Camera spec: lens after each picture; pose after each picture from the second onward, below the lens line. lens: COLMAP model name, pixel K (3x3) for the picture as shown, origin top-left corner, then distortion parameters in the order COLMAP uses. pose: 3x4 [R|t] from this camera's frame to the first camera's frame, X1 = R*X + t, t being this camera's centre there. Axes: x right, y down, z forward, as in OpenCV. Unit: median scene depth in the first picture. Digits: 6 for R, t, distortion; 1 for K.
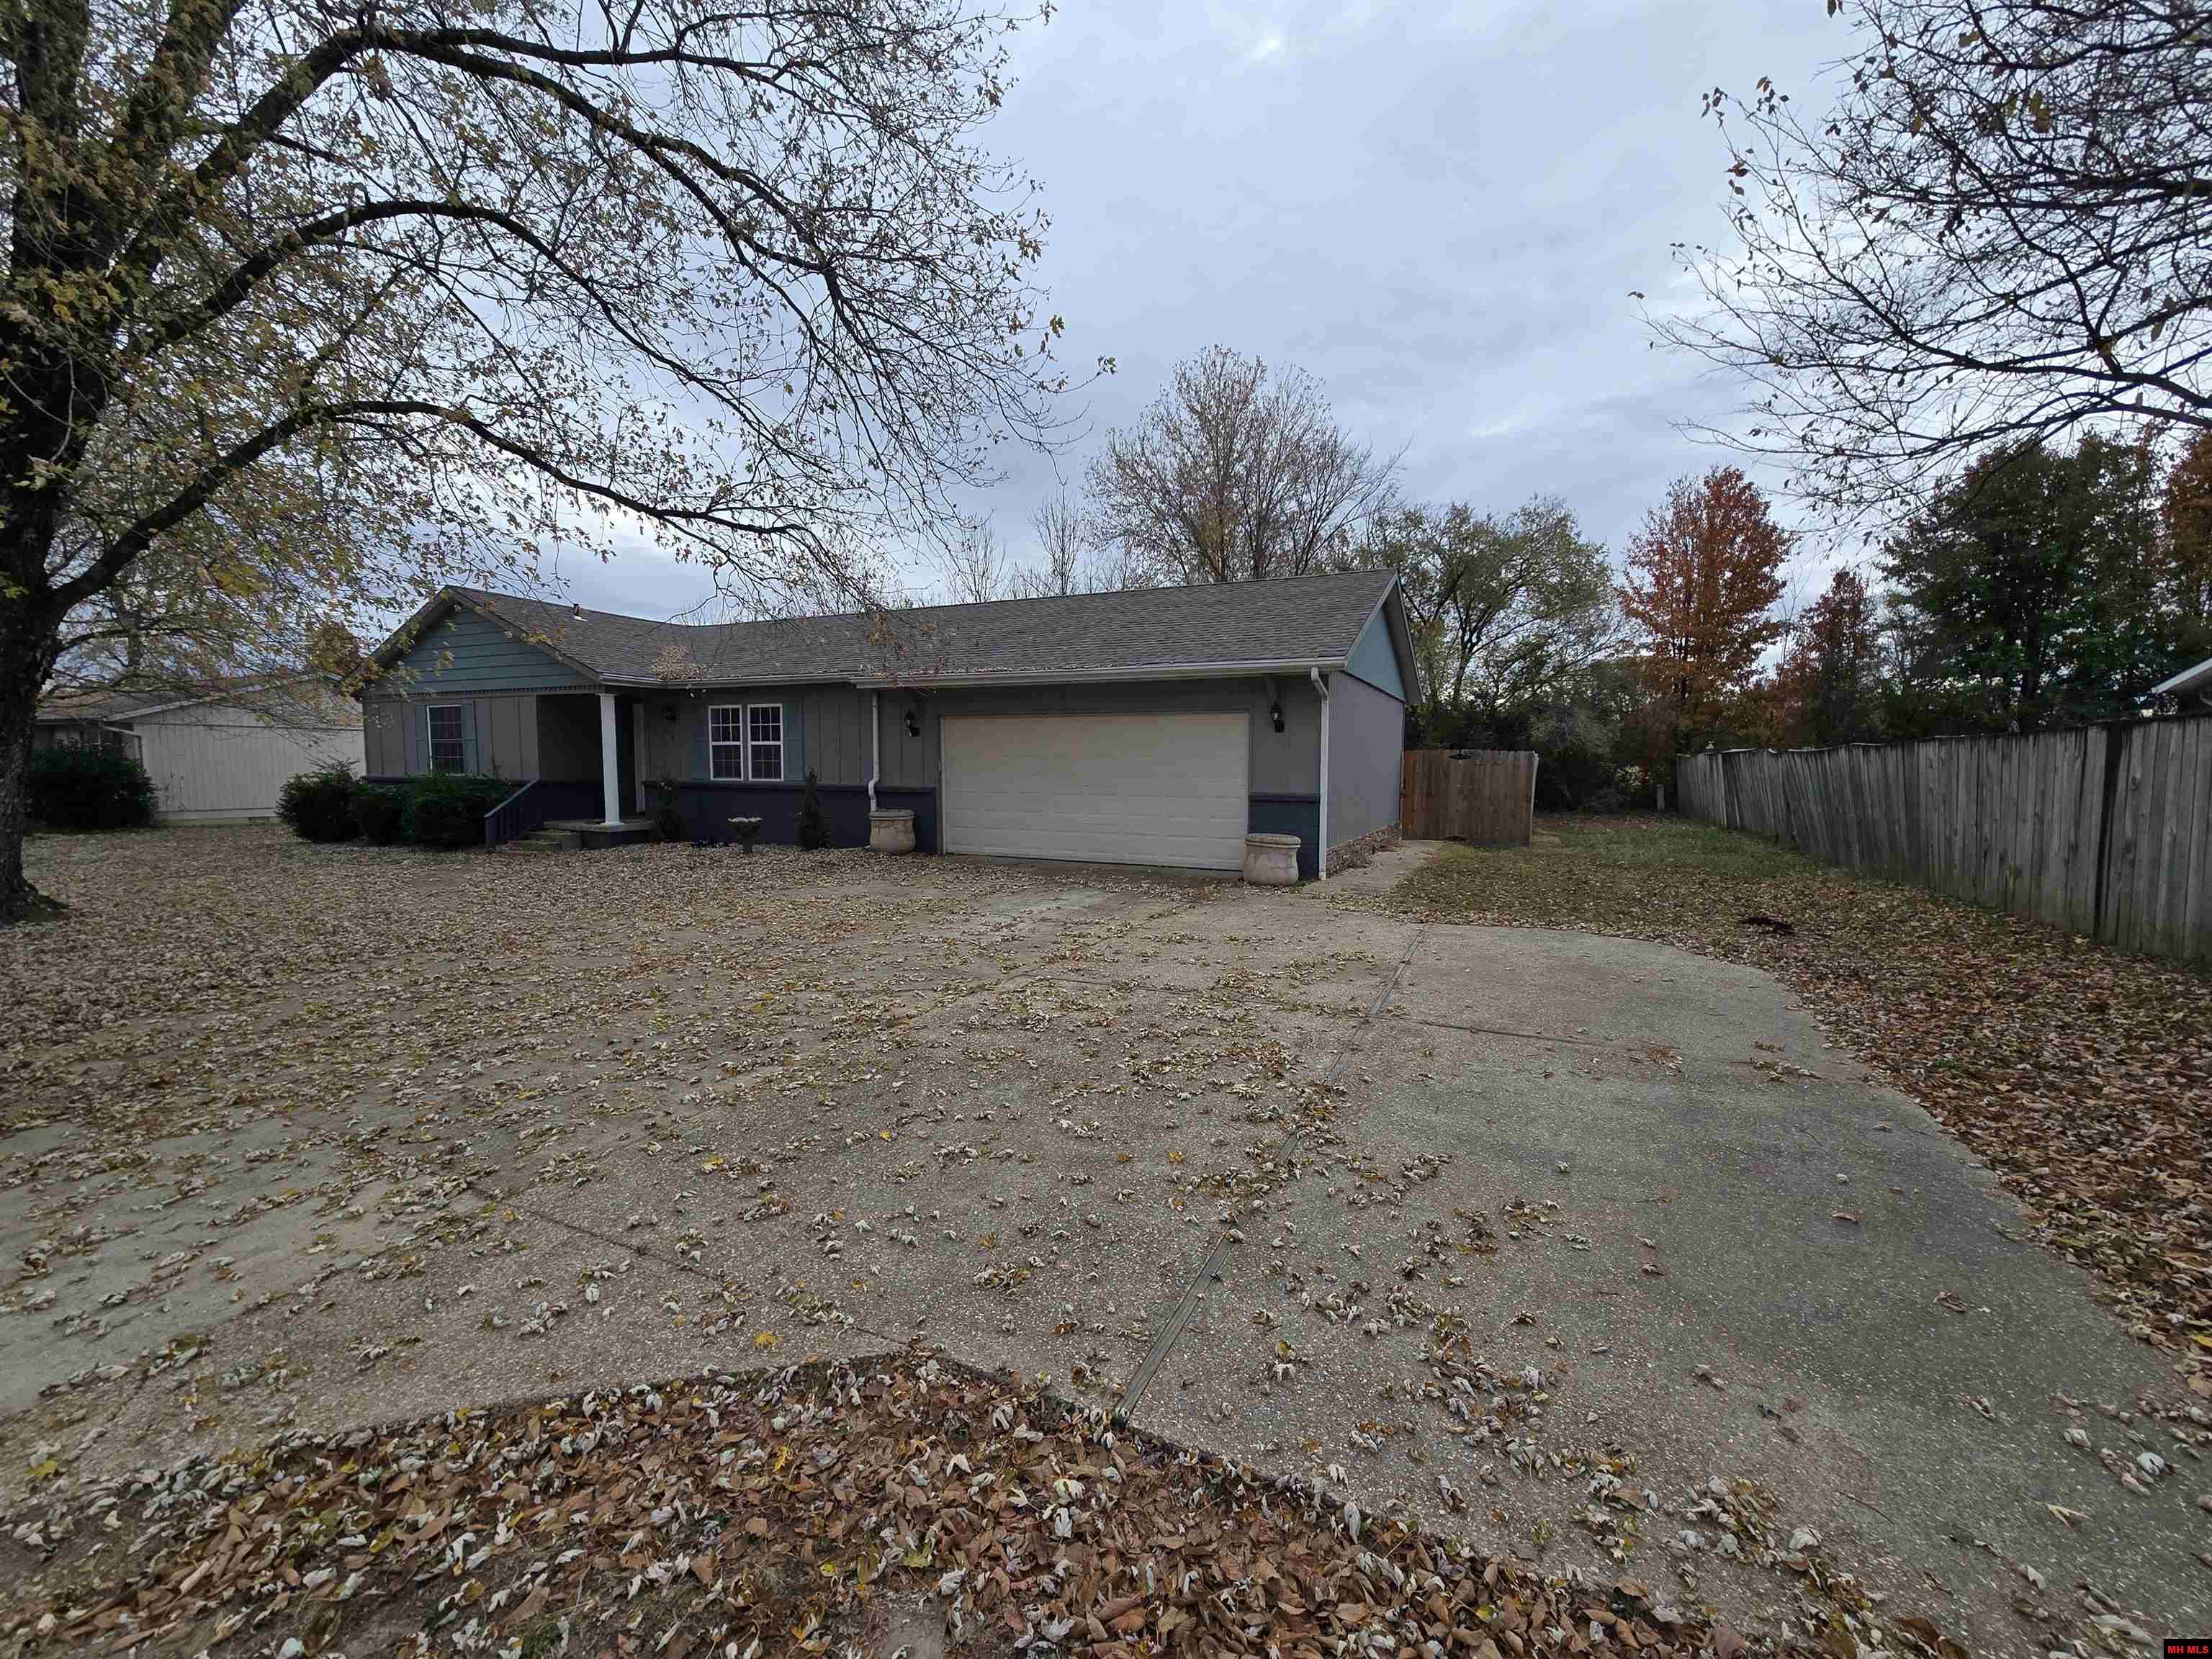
lens RADIAL K [[903.6, 0, 1098.4], [0, 903.6, 843.9], [0, 0, 1]] dist [0.000256, -0.000121]
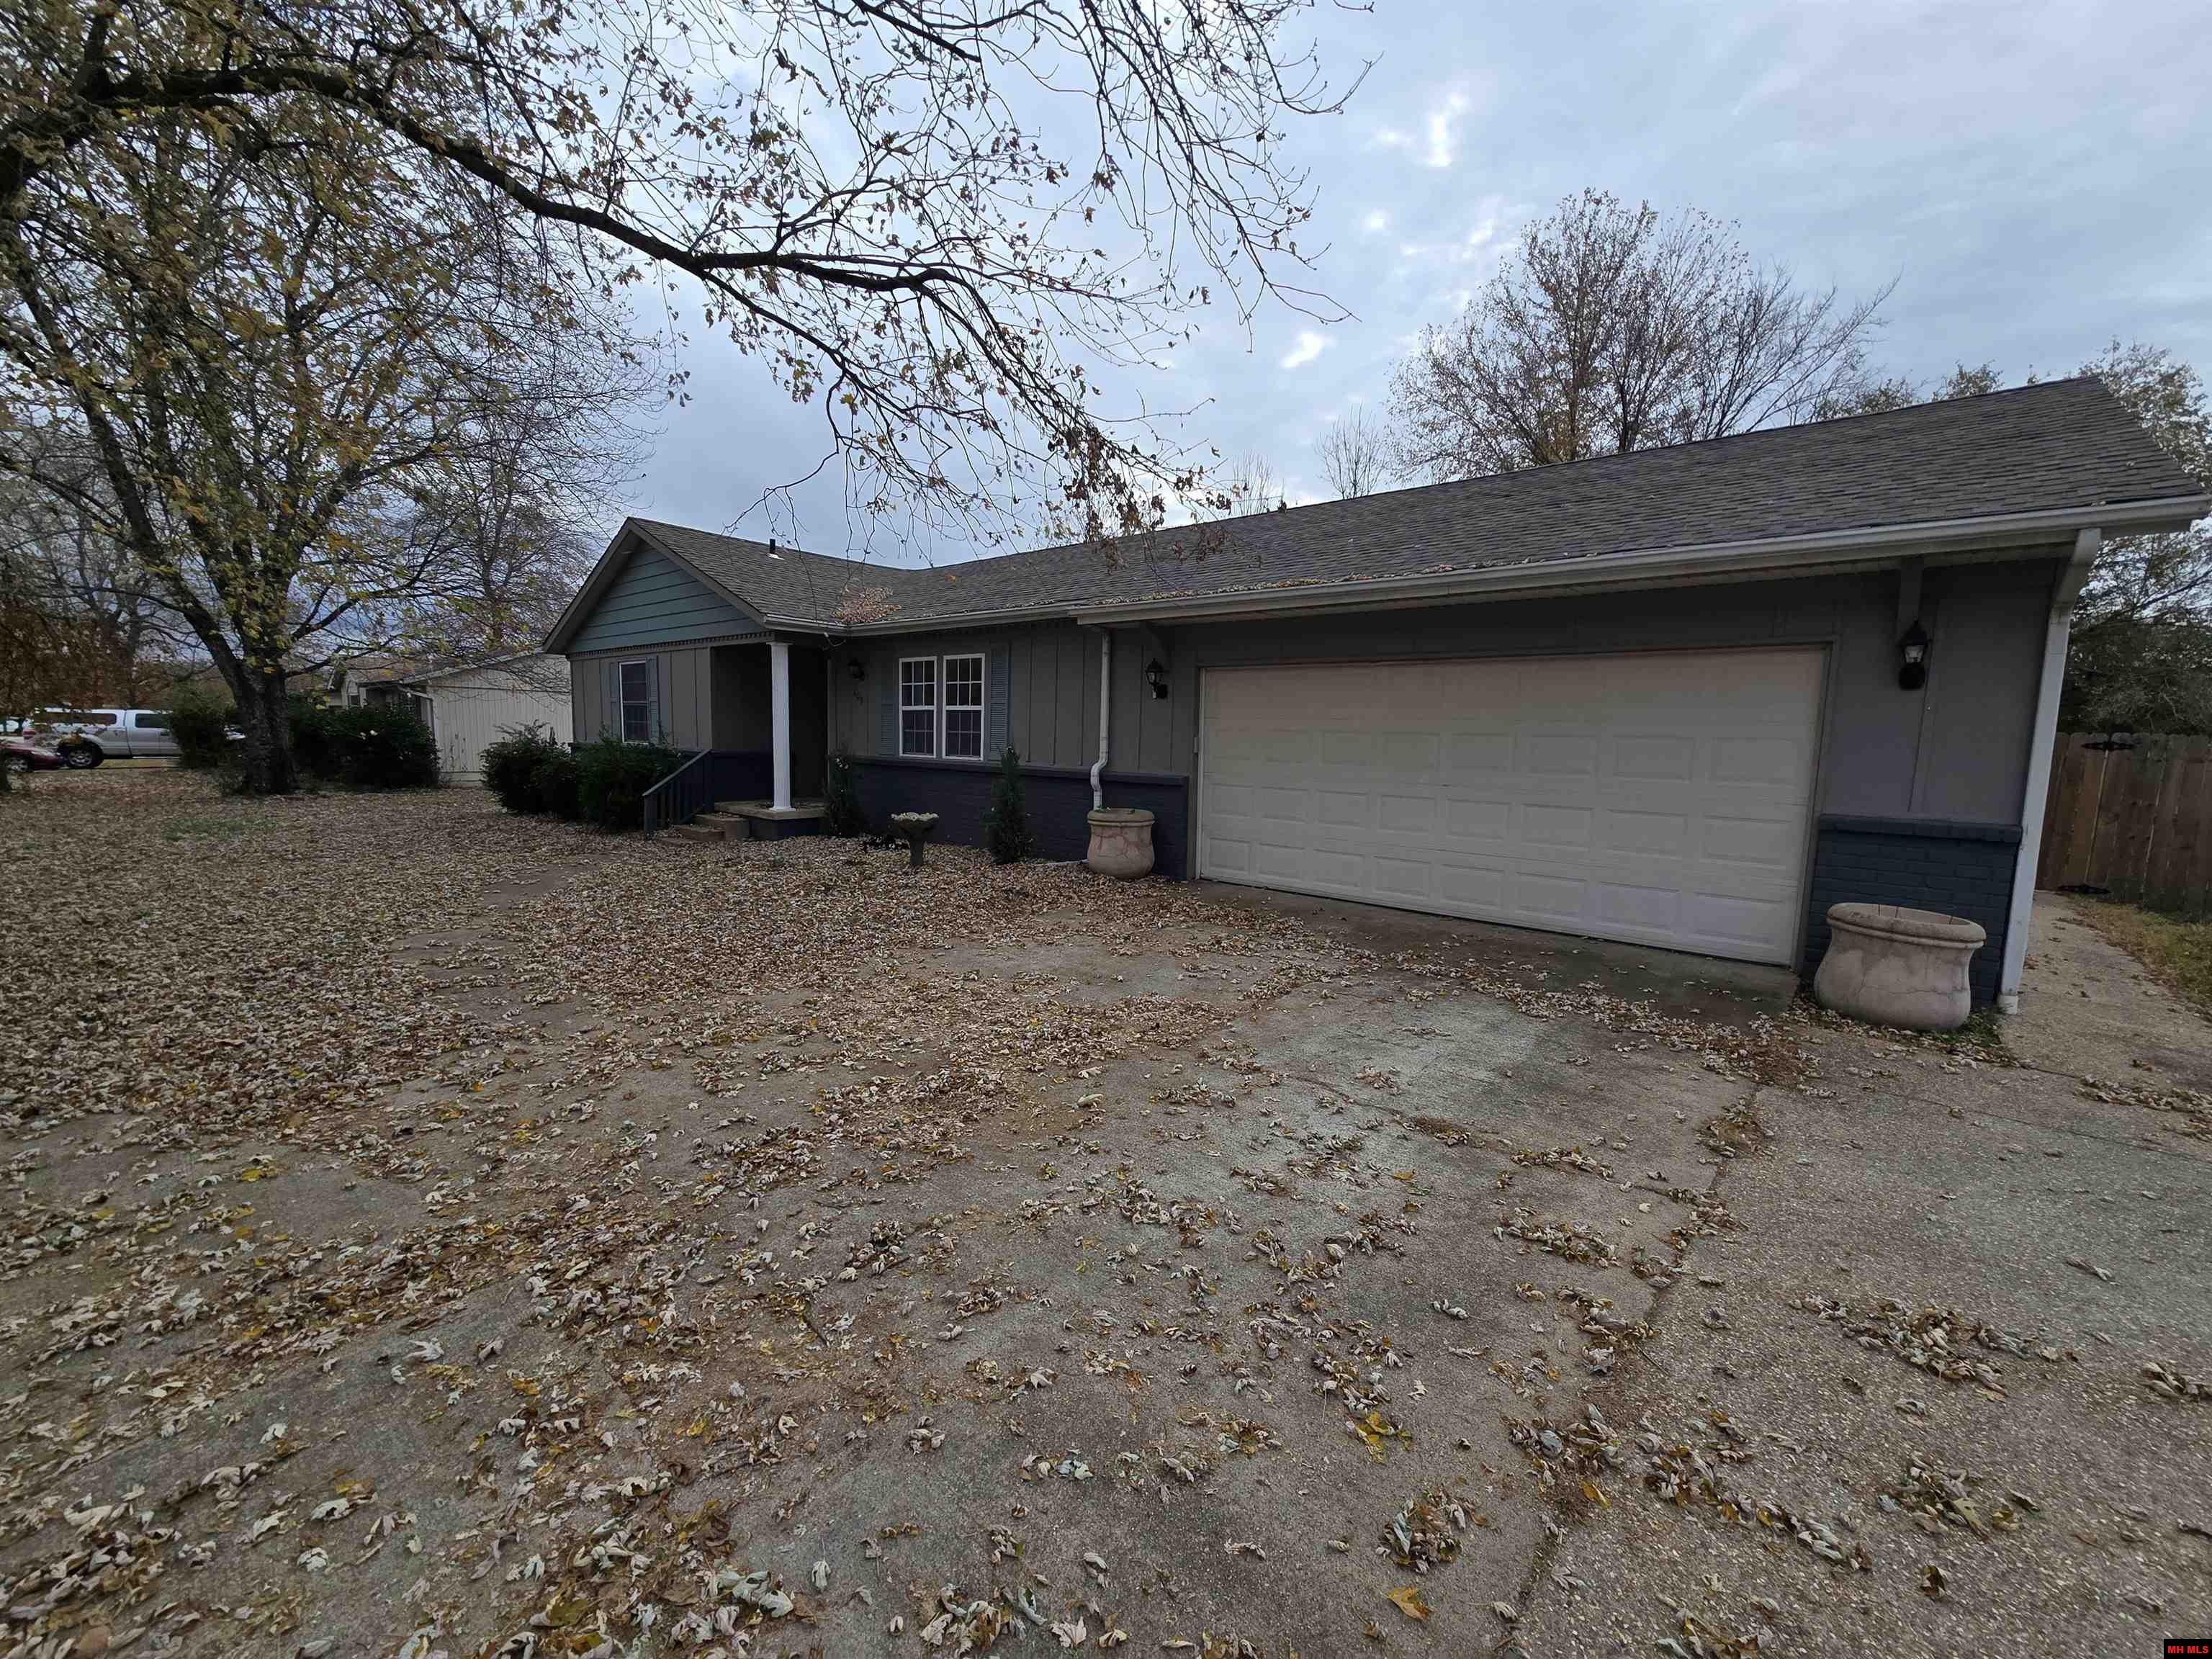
lens RADIAL K [[903.6, 0, 1098.4], [0, 903.6, 843.9], [0, 0, 1]] dist [0.000256, -0.000121]
pose [[0.960408, 0.051144, -0.273864, -0.055249], [-0.043500, 0.998478, 0.033916, -0.030333], [0.275182, -0.020660, 0.961170, 0.316389]]
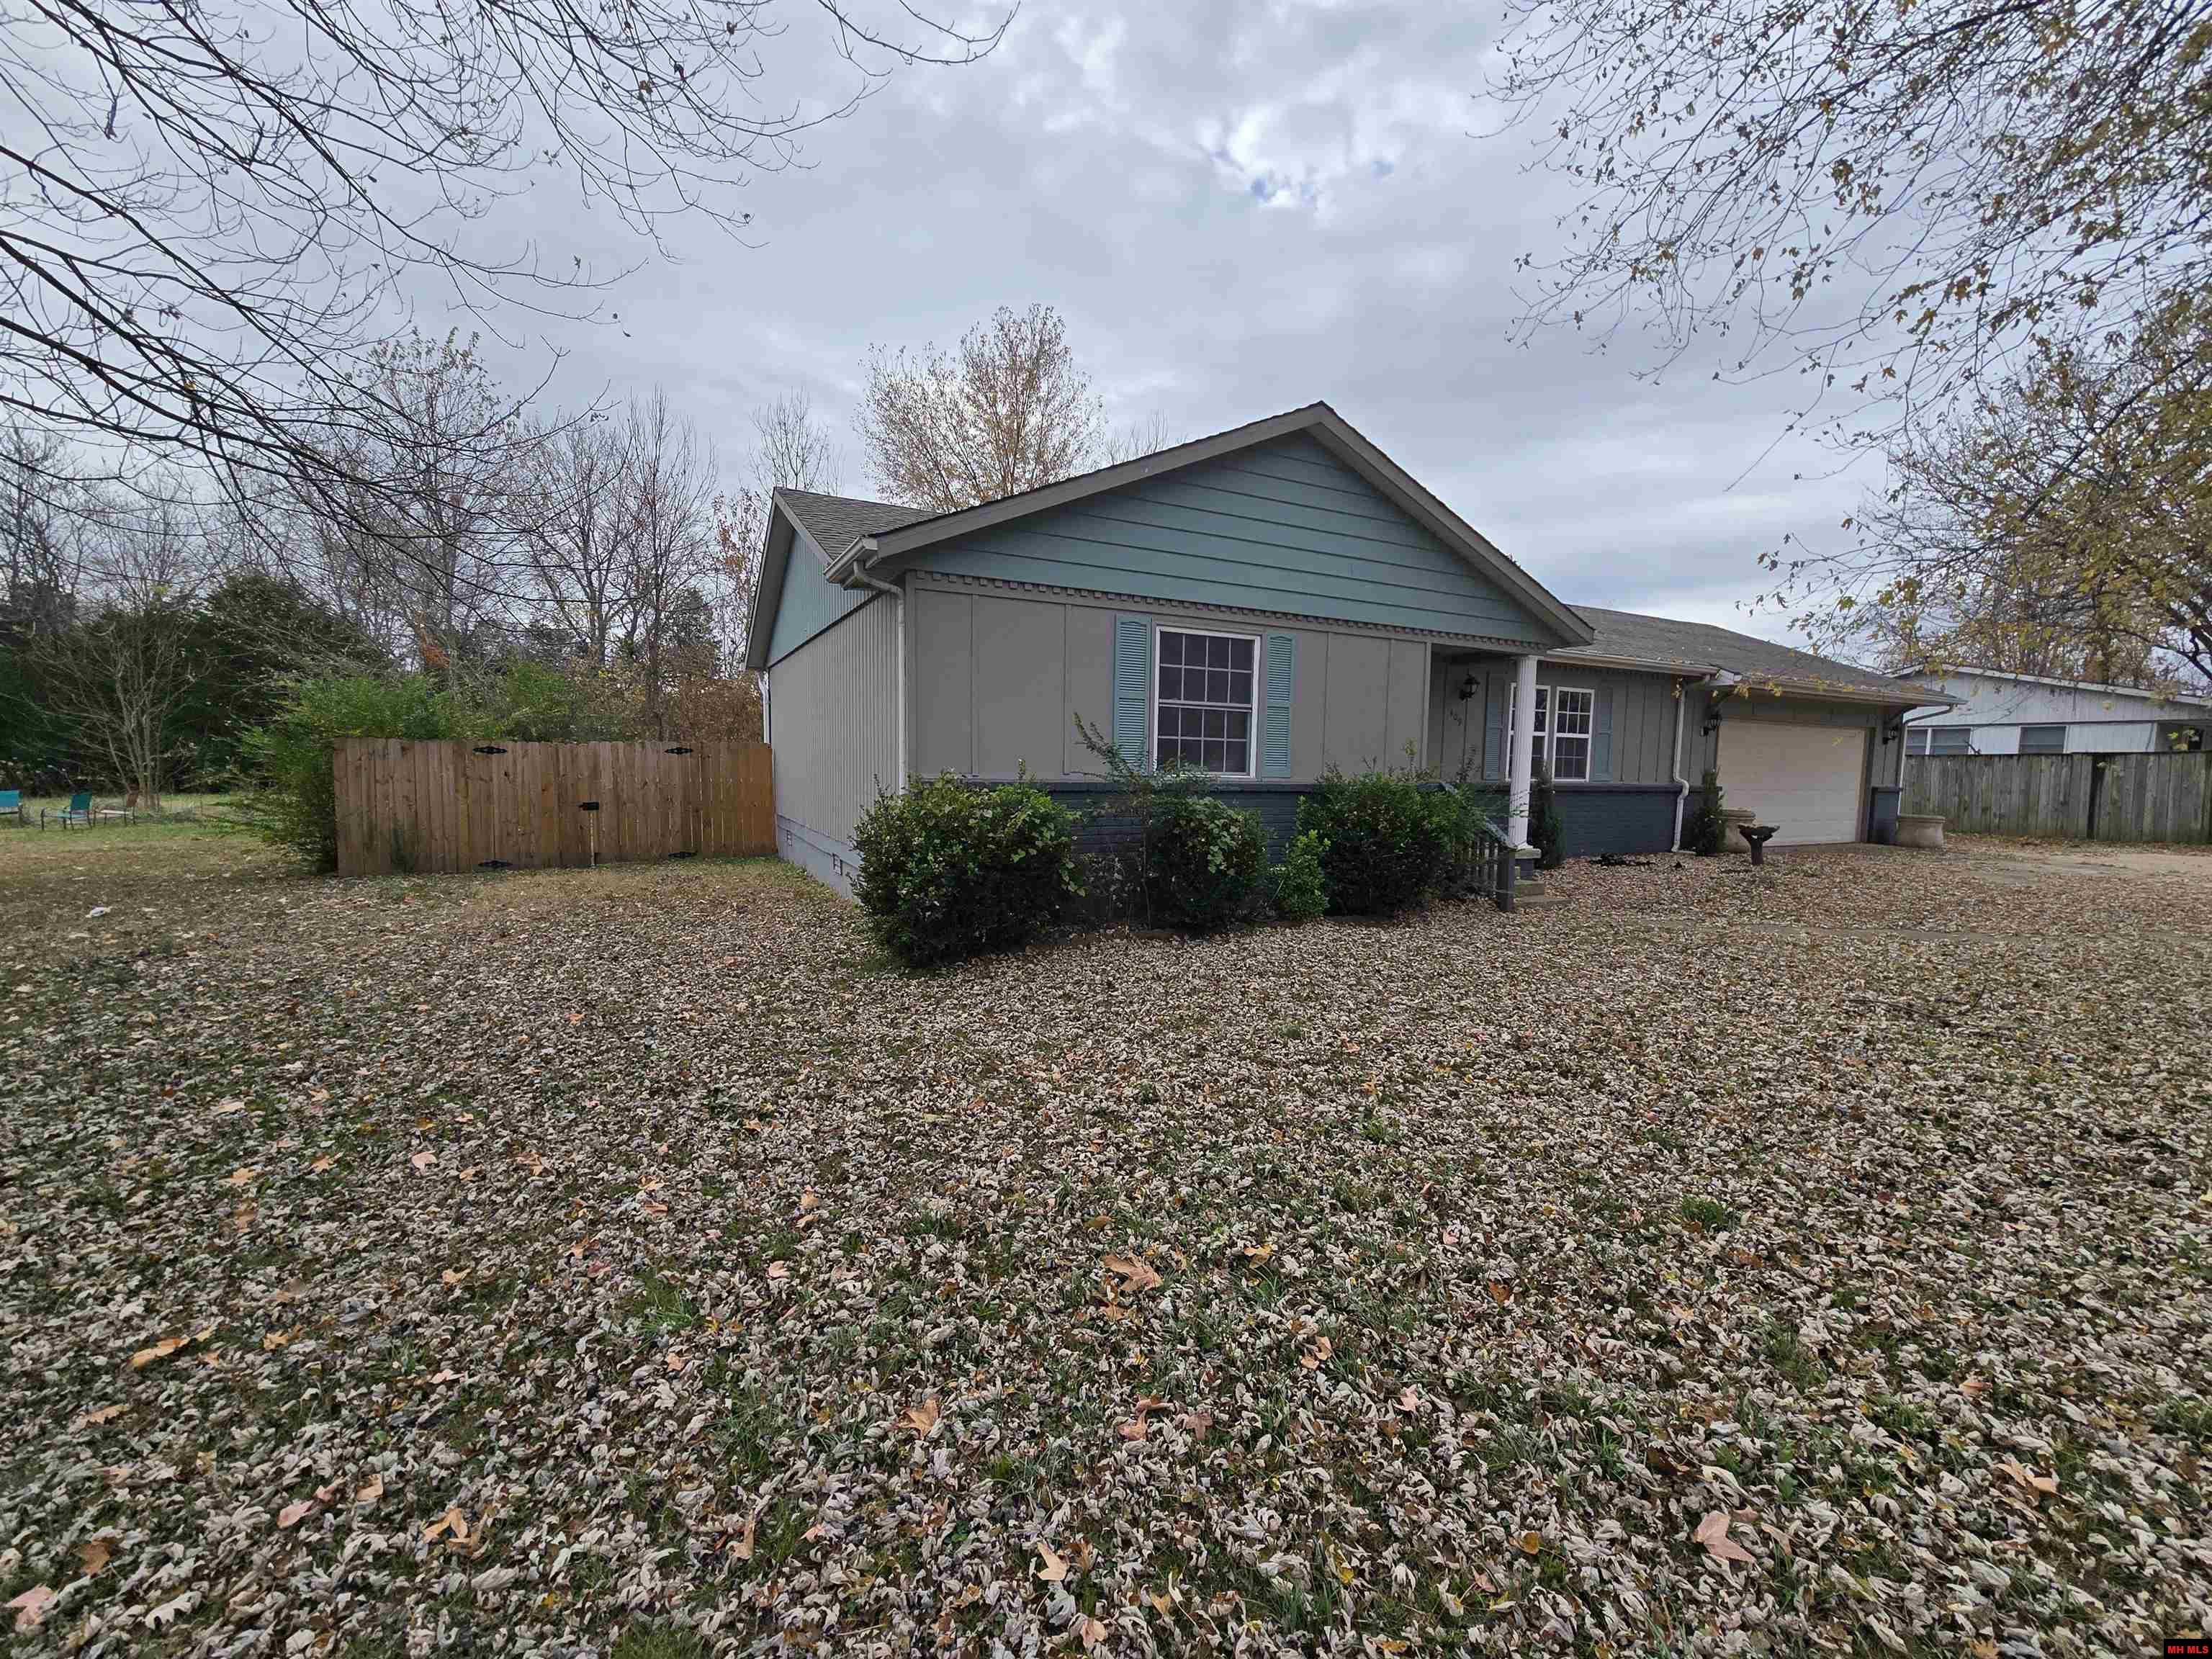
lens RADIAL K [[903.6, 0, 1098.4], [0, 903.6, 843.9], [0, 0, 1]] dist [0.000256, -0.000121]
pose [[0.610218, -0.065190, 0.789547, -1.260893], [0.051780, 0.997760, 0.042363, -0.069246], [-0.790540, 0.015032, 0.612226, 0.823467]]
